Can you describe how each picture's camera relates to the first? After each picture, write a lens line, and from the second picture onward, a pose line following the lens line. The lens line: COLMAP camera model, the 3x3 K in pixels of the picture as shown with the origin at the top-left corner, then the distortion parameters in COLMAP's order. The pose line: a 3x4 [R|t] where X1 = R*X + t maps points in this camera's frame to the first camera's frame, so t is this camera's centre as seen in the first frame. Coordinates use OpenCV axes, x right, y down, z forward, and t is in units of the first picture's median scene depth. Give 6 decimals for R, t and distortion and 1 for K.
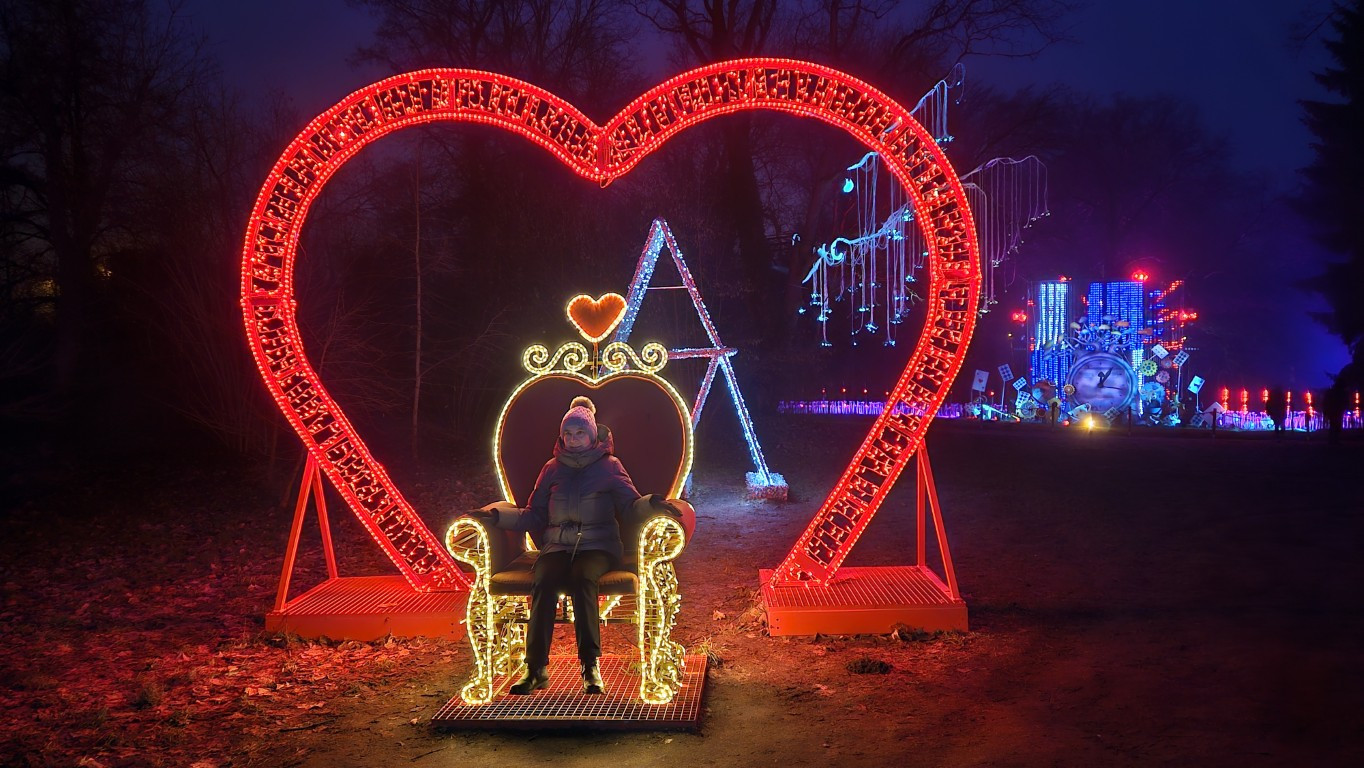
lens RADIAL K [[924.0, 0, 684.5], [0, 924.0, 381.5], [0, 0, 1]] dist [0.079224, -0.057648]
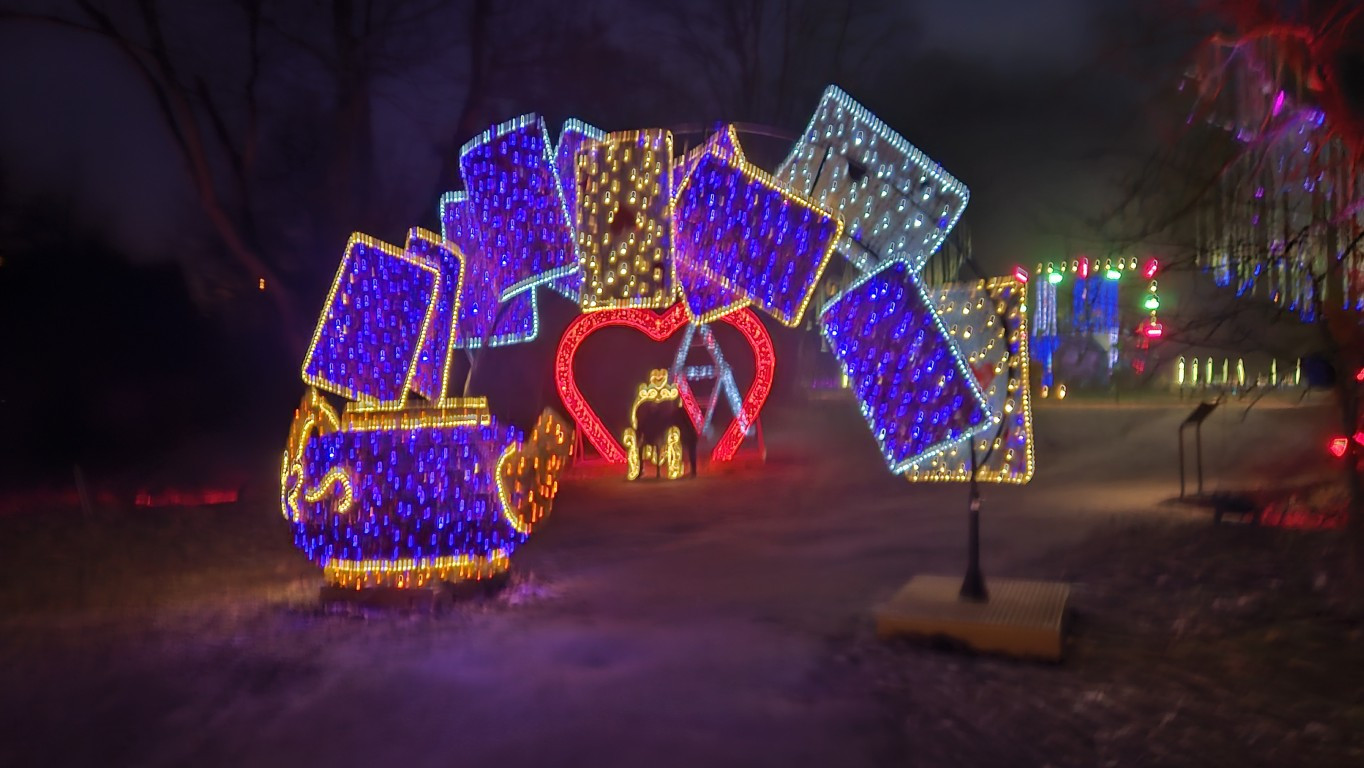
lens RADIAL K [[934.8, 0, 680.2], [0, 934.8, 384.3], [0, 0, 1]] dist [-0.000130, -0.000311]
pose [[0.994071, -0.028500, -0.104927, 0.328341], [0.031562, 0.999120, 0.027631, -0.139816], [0.104048, -0.030779, 0.994096, -2.329376]]
